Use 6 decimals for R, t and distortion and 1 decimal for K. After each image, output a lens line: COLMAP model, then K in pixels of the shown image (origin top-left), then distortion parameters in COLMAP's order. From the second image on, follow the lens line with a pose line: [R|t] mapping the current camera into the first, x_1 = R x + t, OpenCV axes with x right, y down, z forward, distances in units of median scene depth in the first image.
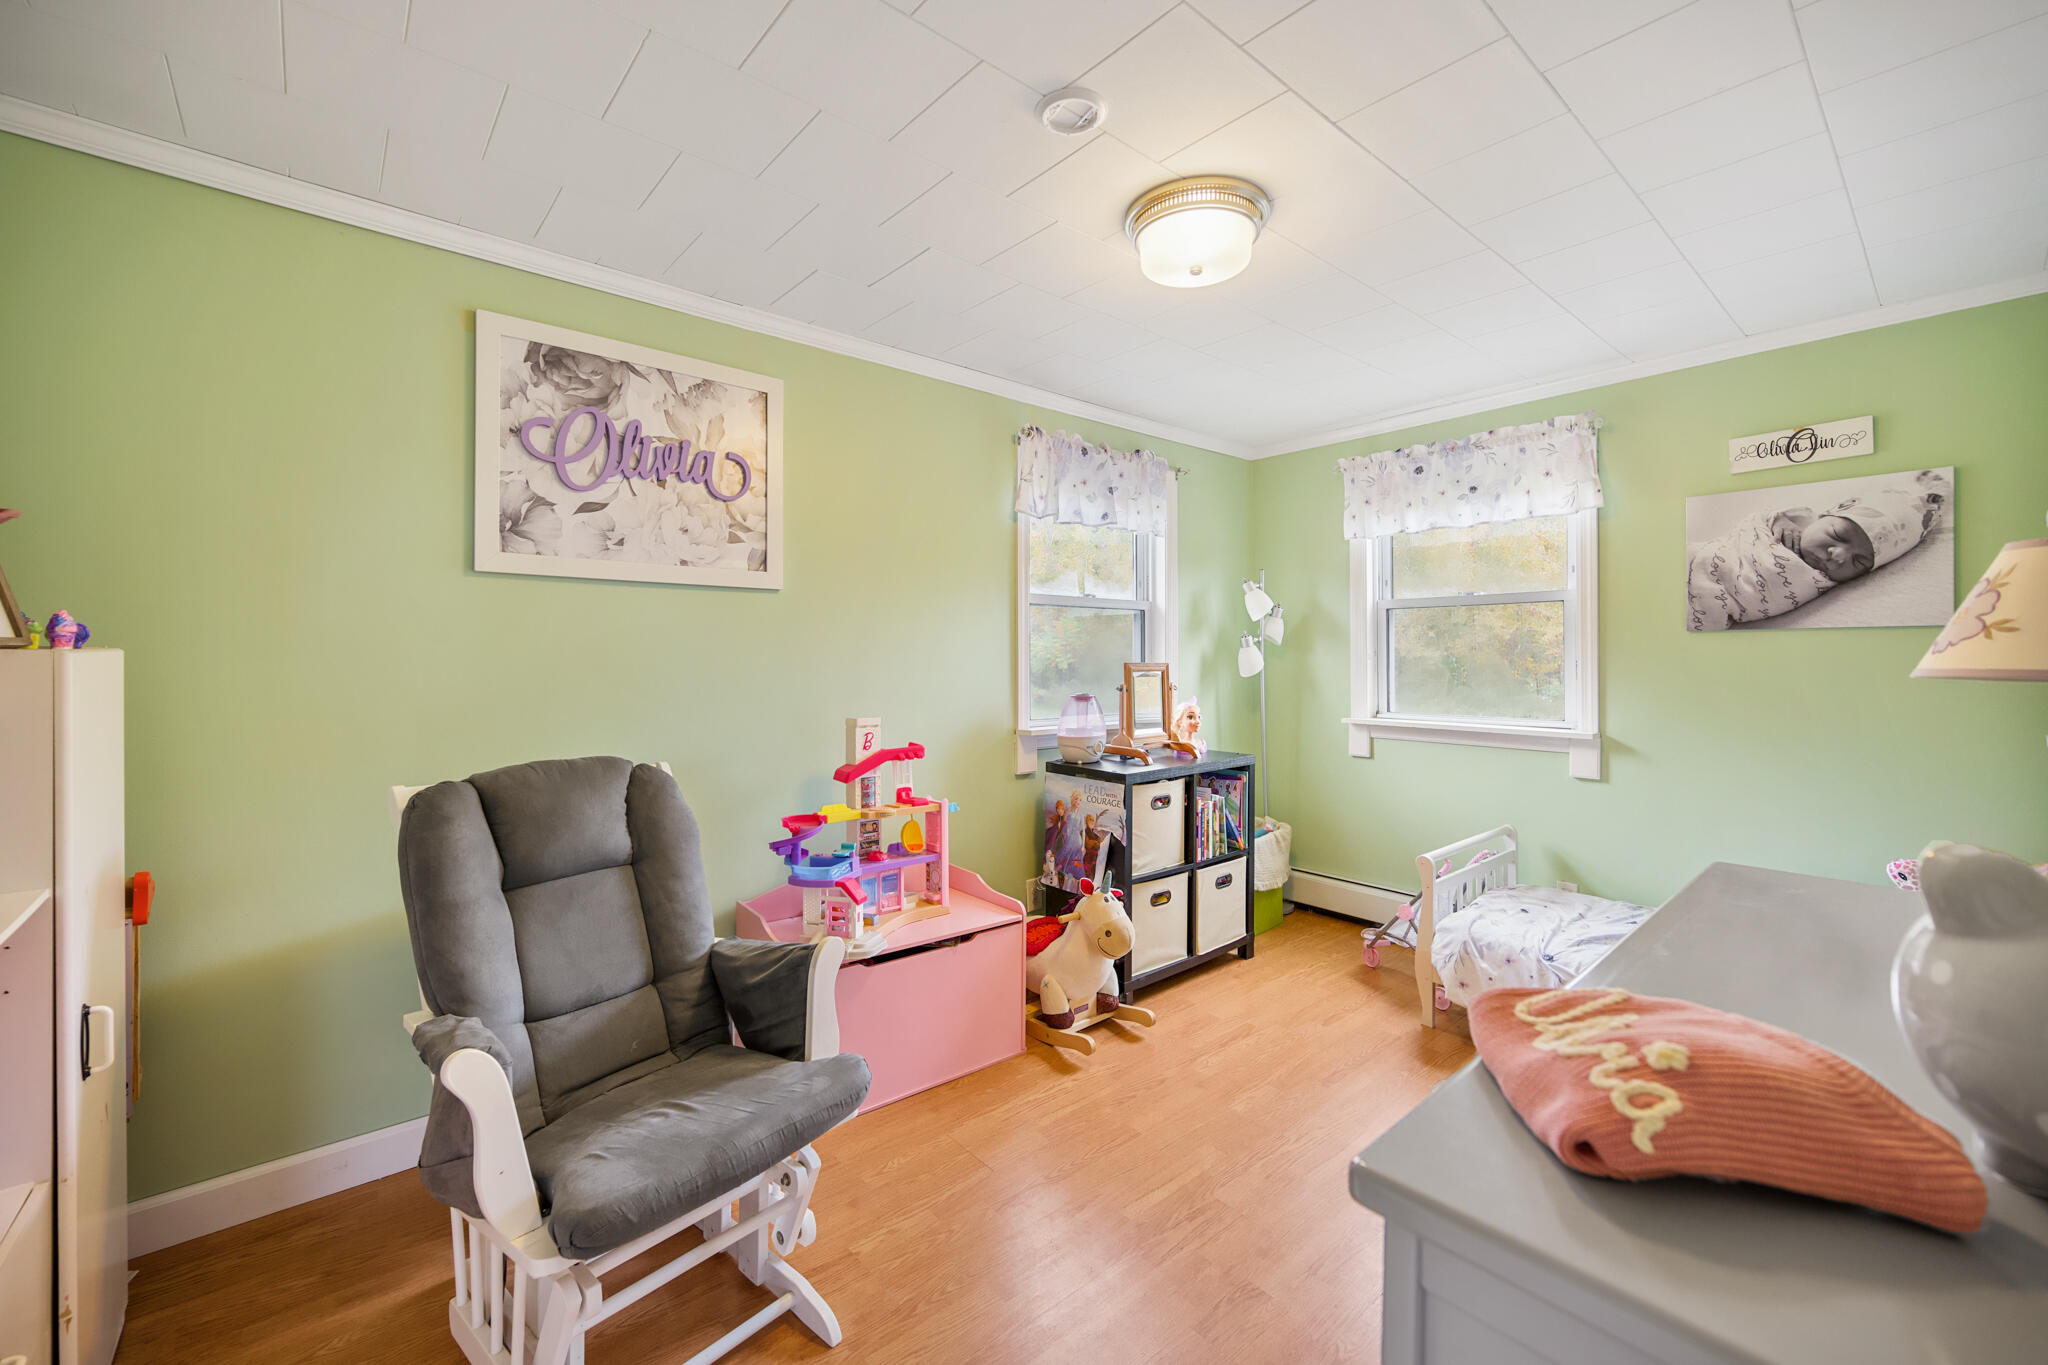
lens RADIAL K [[820.2, 0, 1021.7], [0, 820.2, 662.5], [0, 0, 1]] dist [-0.001925, -0.000214]
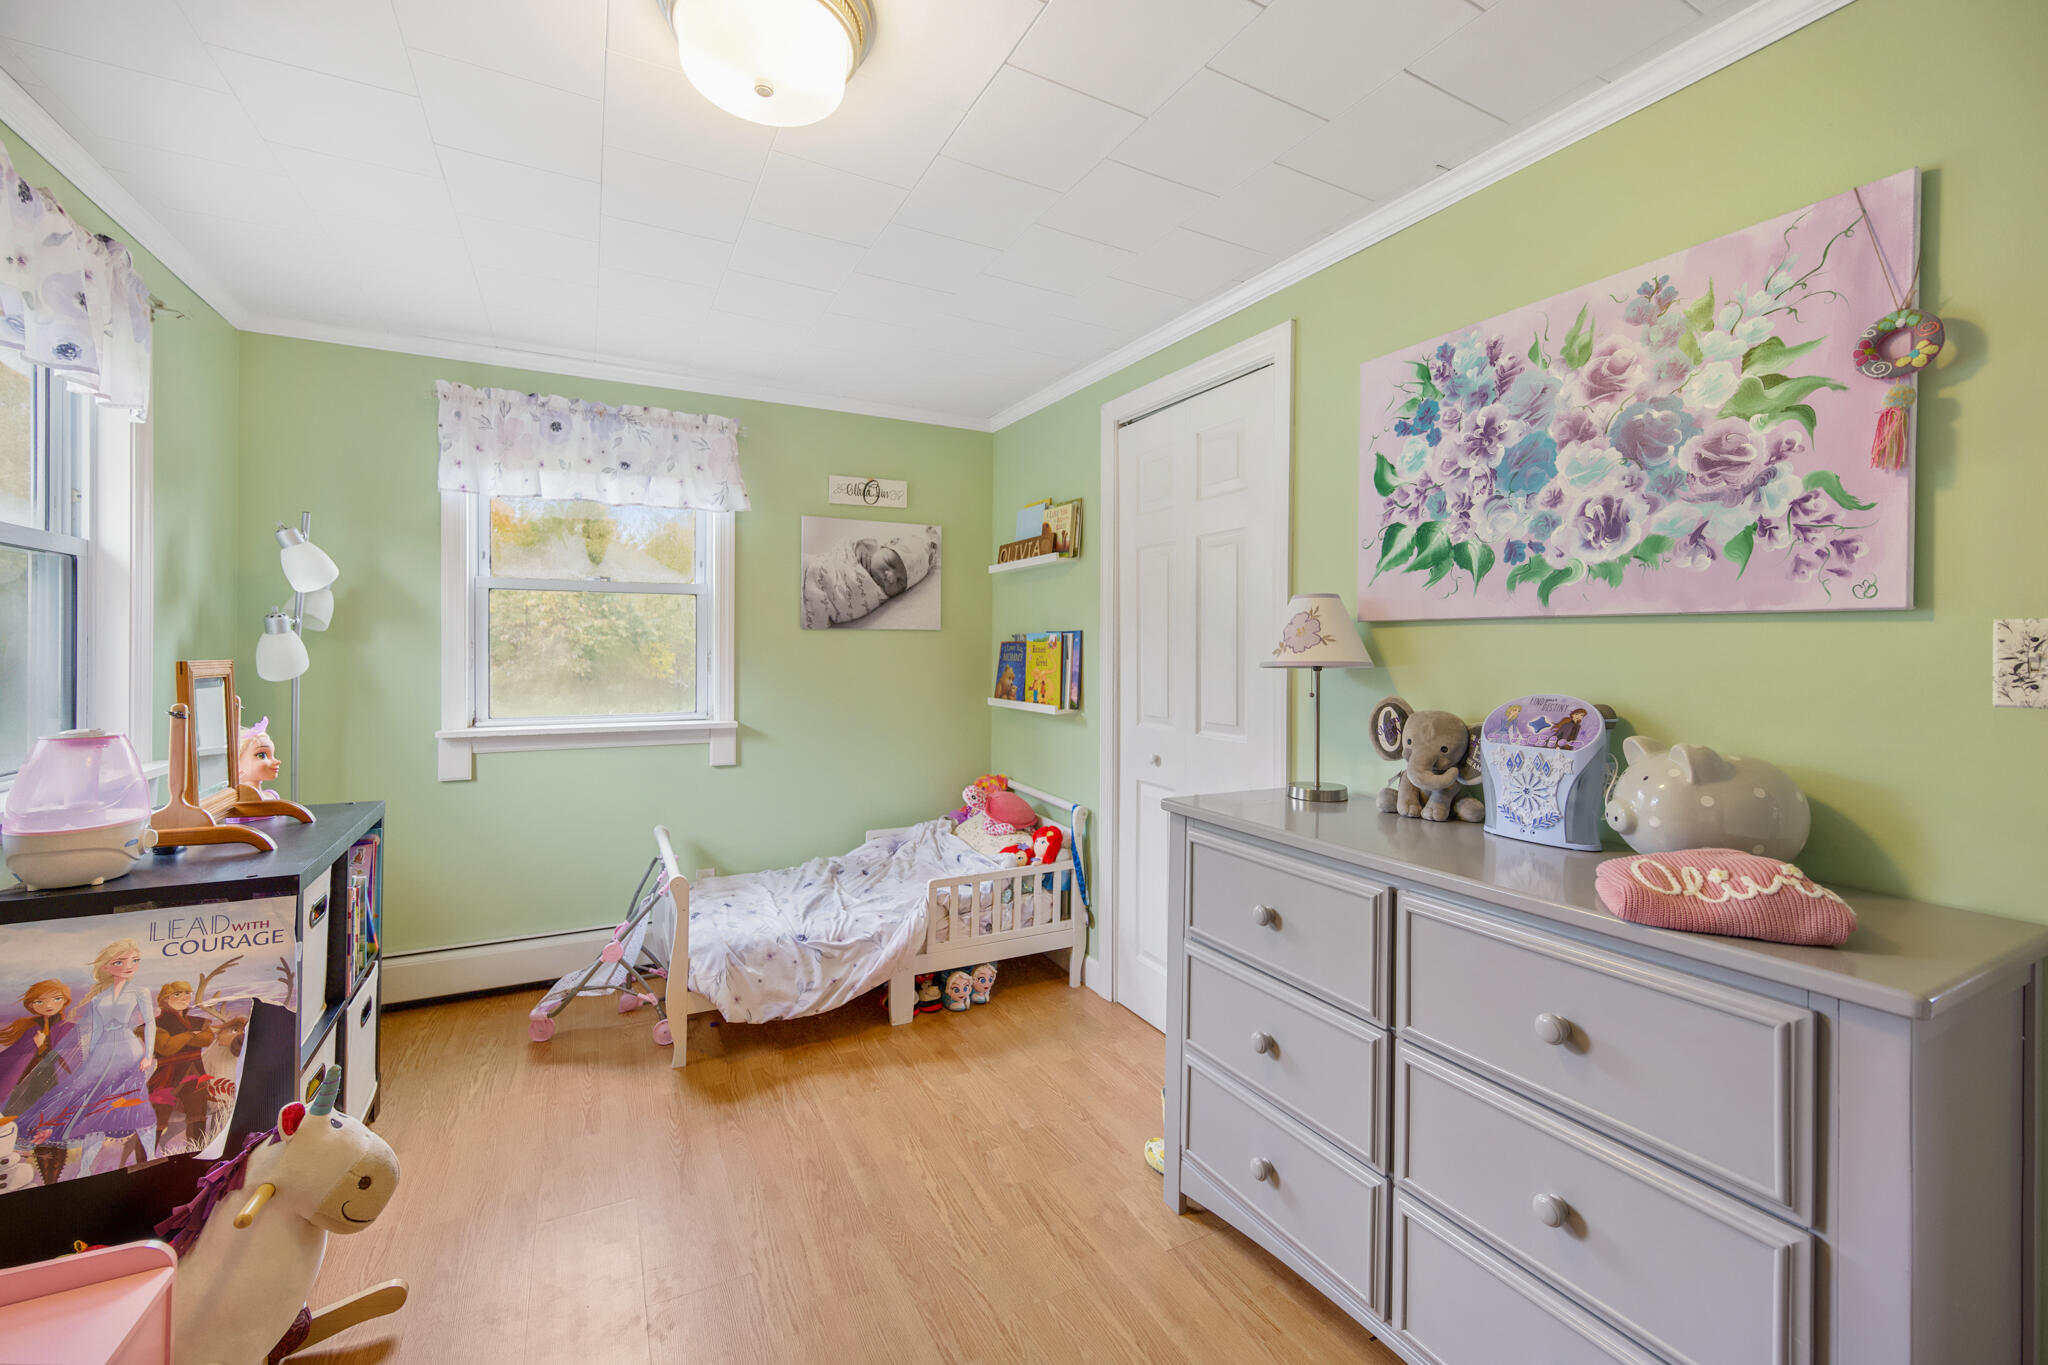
lens RADIAL K [[820.2, 0, 1012.6], [0, 820.2, 653.7], [0, 0, 1]] dist [-0.001925, -0.000214]
pose [[0.228909, -0.003987, 0.973440, -0.256195], [0.002564, 0.999991, 0.003493, -0.004836], [-0.973444, 0.001696, 0.228917, 0.404421]]
